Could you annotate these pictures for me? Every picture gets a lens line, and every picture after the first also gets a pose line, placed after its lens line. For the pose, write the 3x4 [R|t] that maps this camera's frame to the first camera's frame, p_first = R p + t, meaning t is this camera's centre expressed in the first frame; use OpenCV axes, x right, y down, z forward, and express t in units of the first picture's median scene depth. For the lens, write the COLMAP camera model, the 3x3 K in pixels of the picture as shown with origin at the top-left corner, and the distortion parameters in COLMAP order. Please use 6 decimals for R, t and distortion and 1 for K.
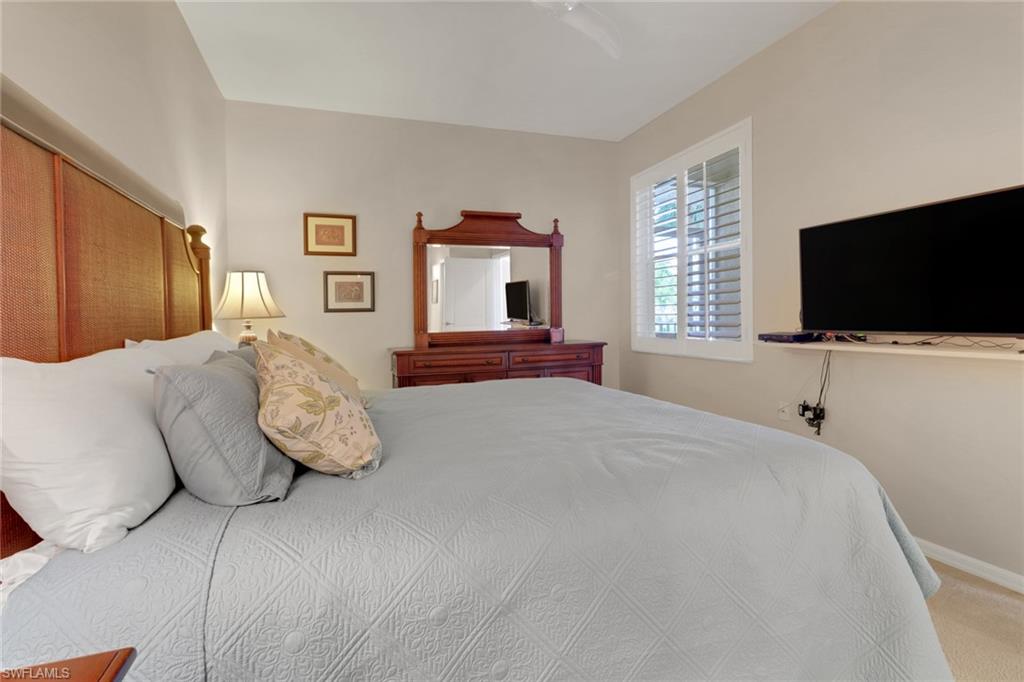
lens RADIAL K [[473.0, 0, 491.8], [0, 473.0, 326.2], [0, 0, 1]] dist [0.002157, -0.005095]
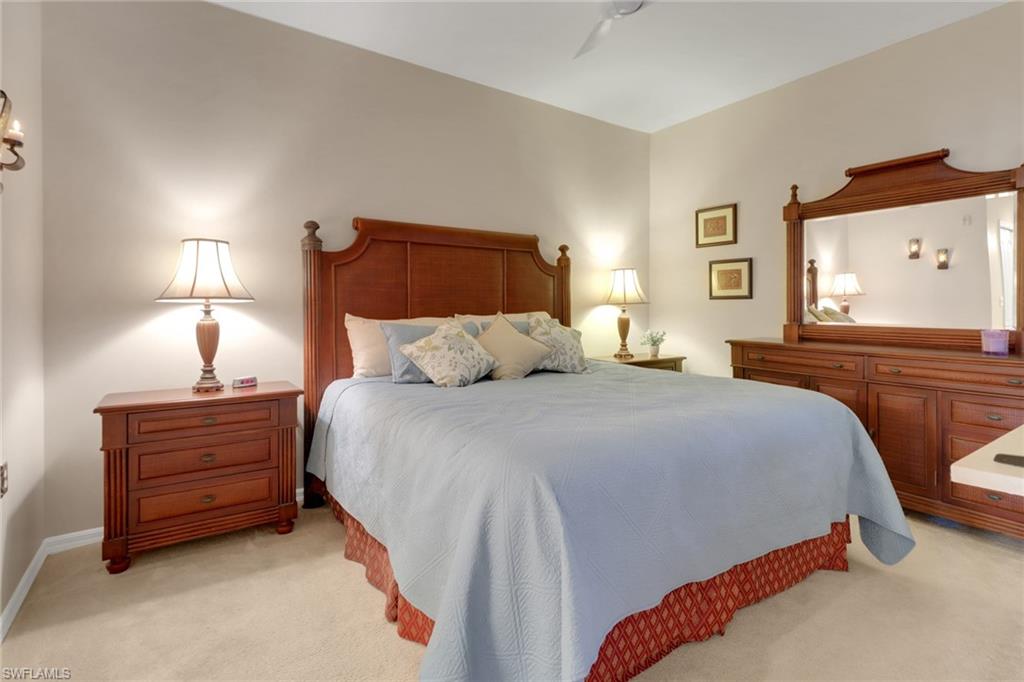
lens RADIAL K [[487.3, 0, 501.0], [0, 487.3, 311.9], [0, 0, 1]] dist [0.019208, -0.014887]
pose [[0.259697, 0.033409, -0.965112, 0.589144], [-0.025131, 0.999297, 0.027830, -0.019479], [0.965363, 0.017027, 0.260354, 0.251149]]
